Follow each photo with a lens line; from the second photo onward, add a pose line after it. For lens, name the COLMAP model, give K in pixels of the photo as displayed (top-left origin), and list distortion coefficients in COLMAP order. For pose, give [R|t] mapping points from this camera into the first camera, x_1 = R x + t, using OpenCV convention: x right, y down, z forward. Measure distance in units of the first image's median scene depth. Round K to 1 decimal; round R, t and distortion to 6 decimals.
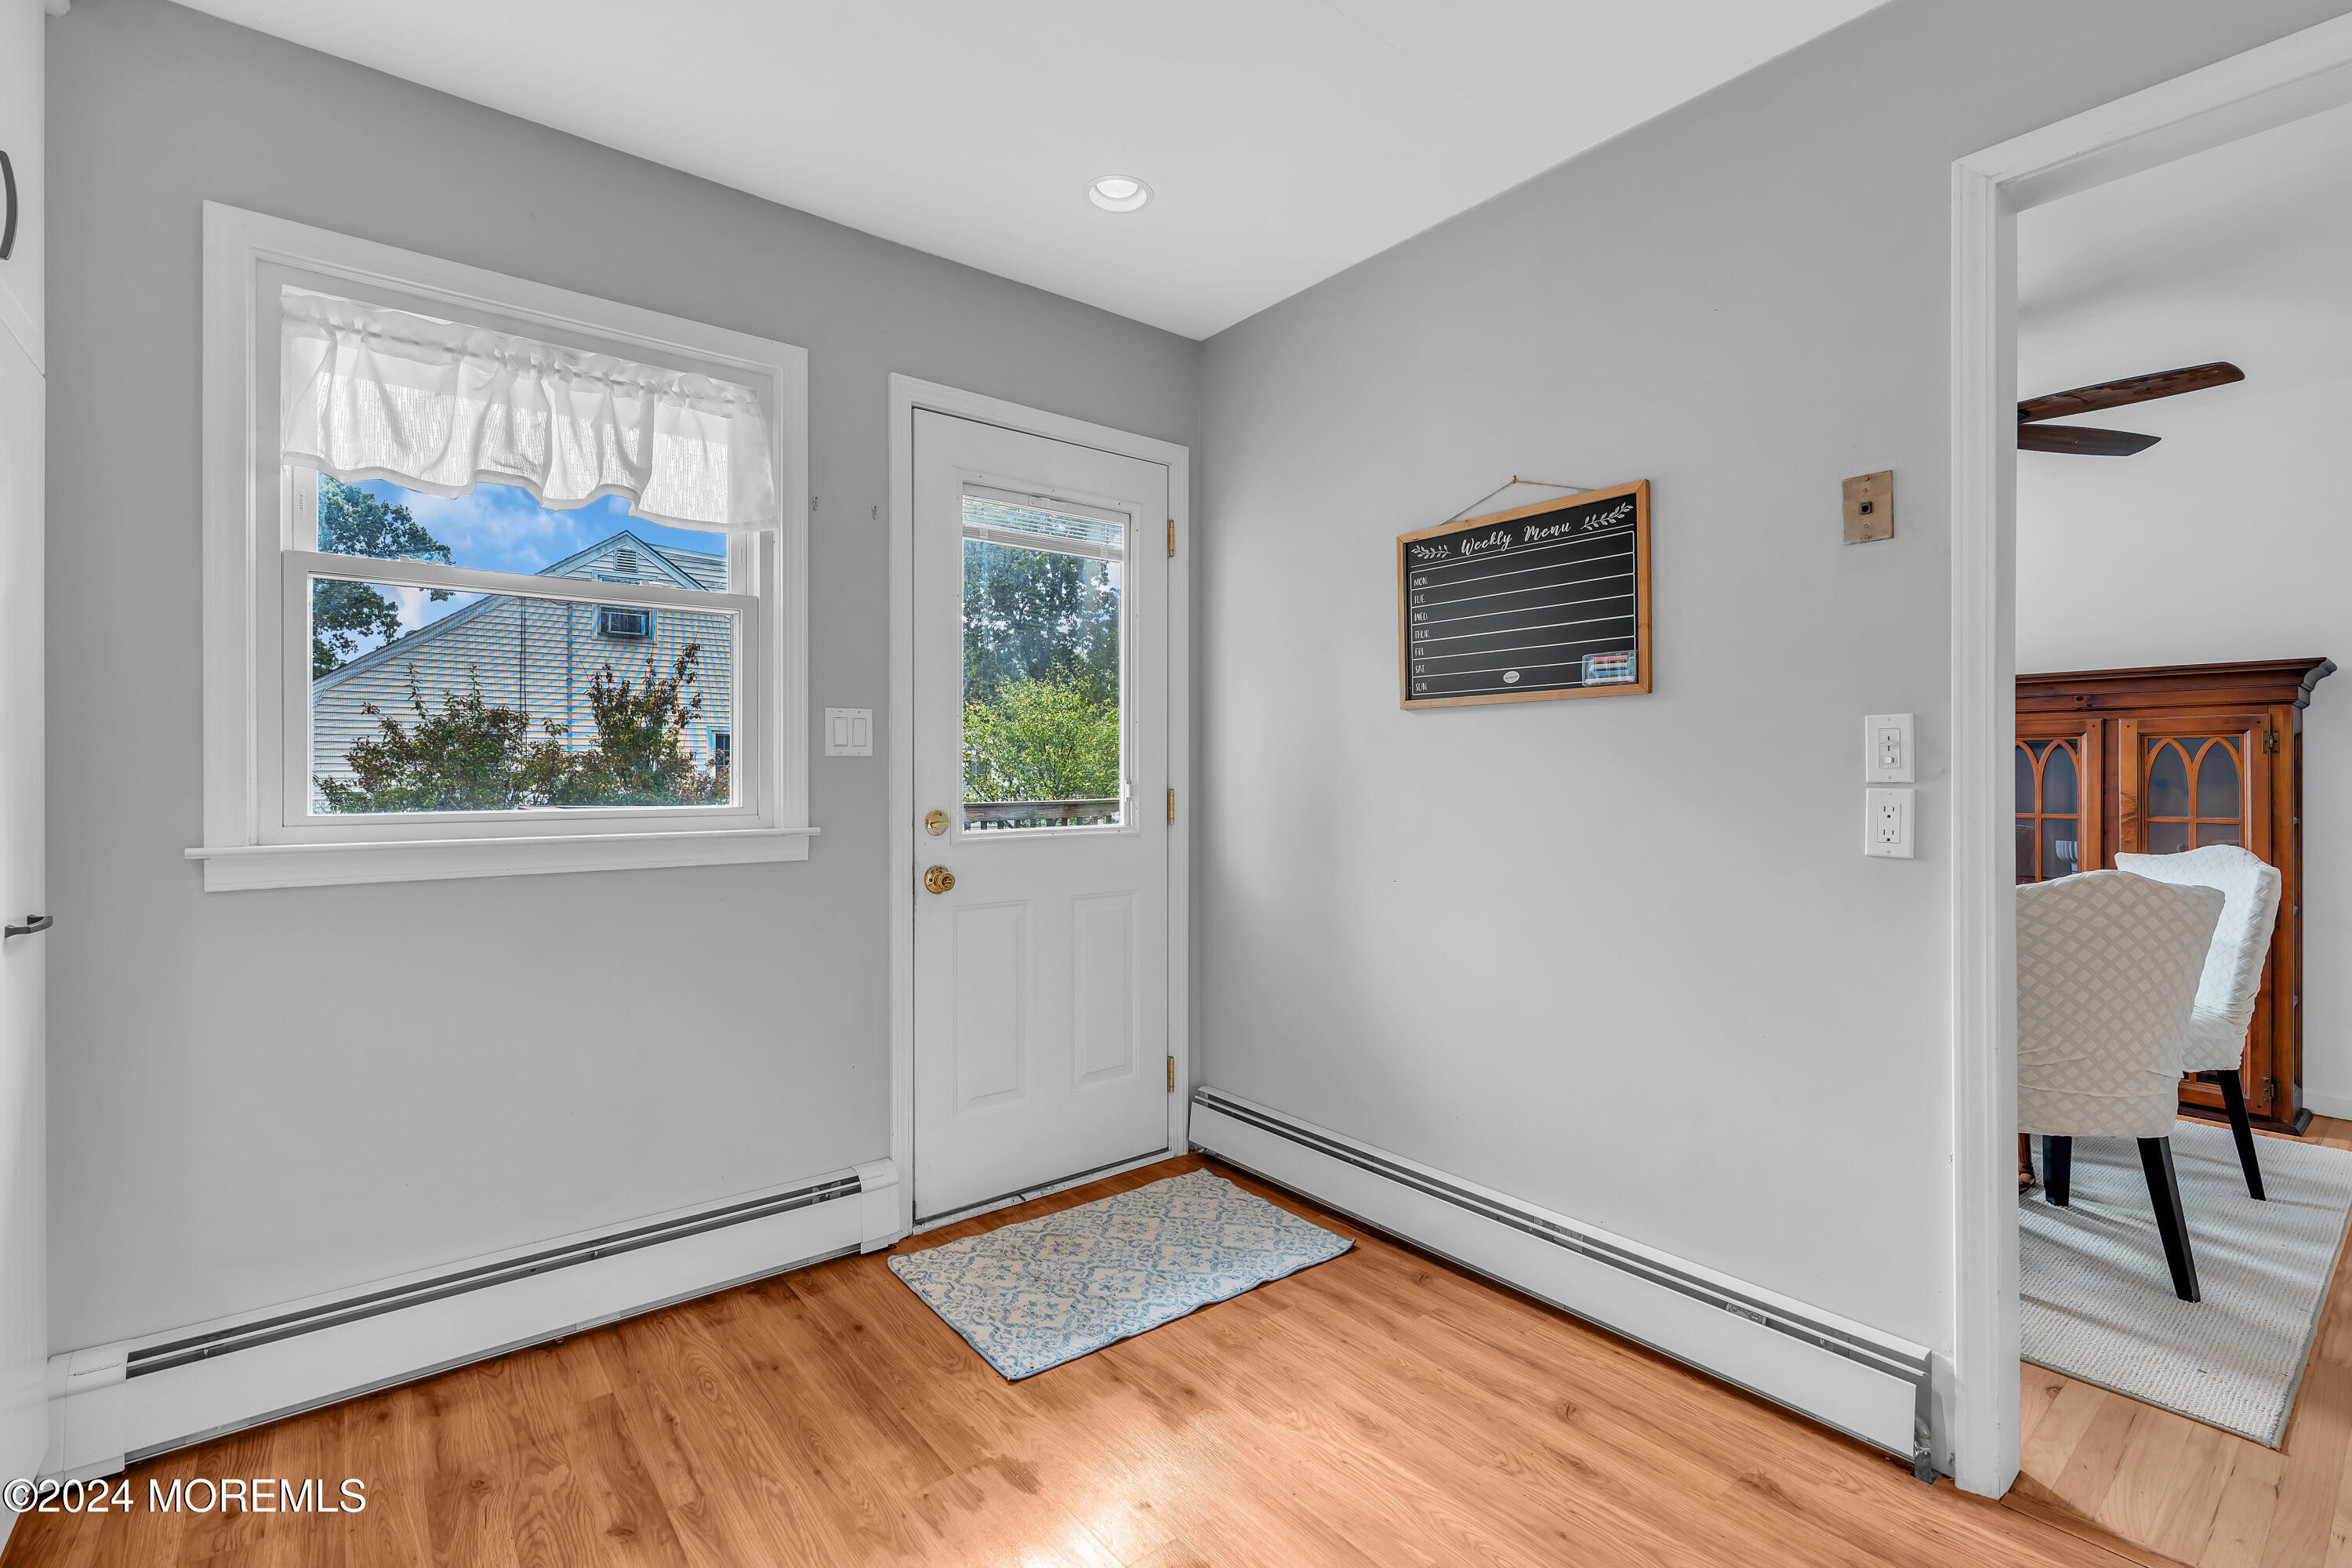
lens RADIAL K [[1060.7, 0, 1182.8], [0, 1060.7, 764.2], [0, 0, 1]] dist [-0.010561, 0.002827]
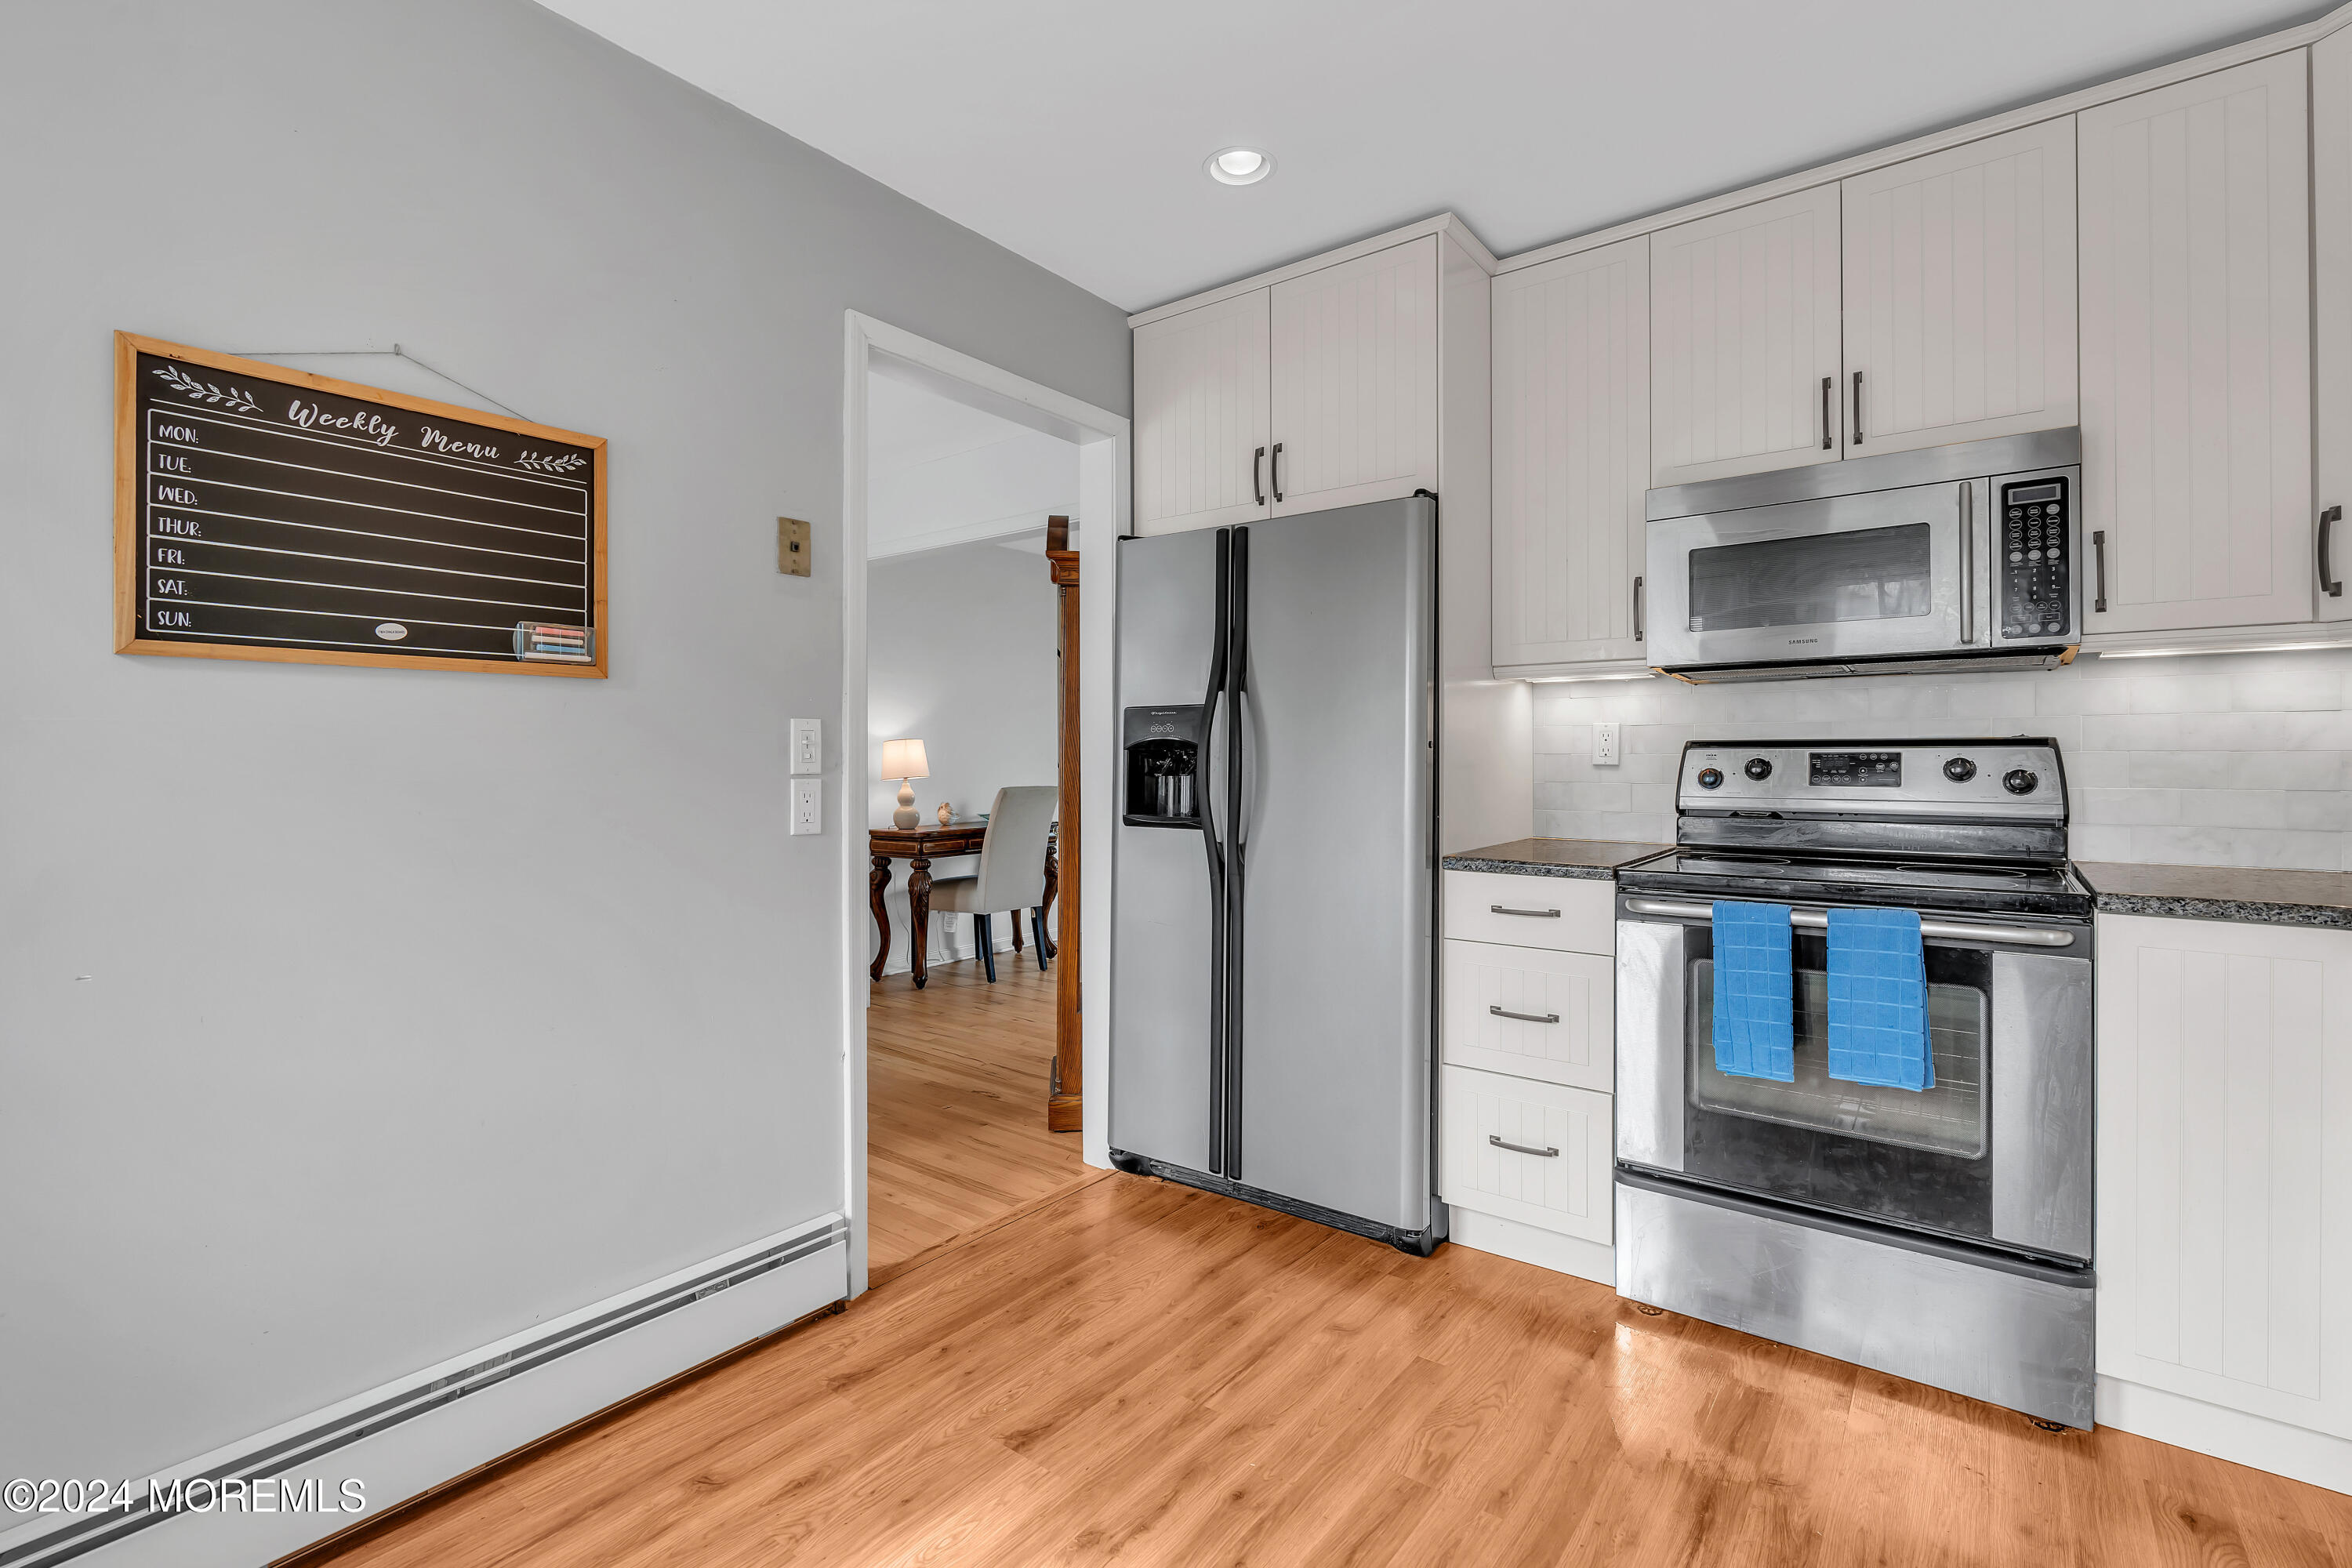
lens RADIAL K [[1060.7, 0, 1163.6], [0, 1060.7, 752.2], [0, 0, 1]] dist [-0.010561, 0.002827]
pose [[-0.232673, 0.010917, 0.972494, -0.527275], [-0.000514, 0.999935, -0.011348, 0.004901], [-0.972555, -0.003140, -0.232653, 0.735031]]
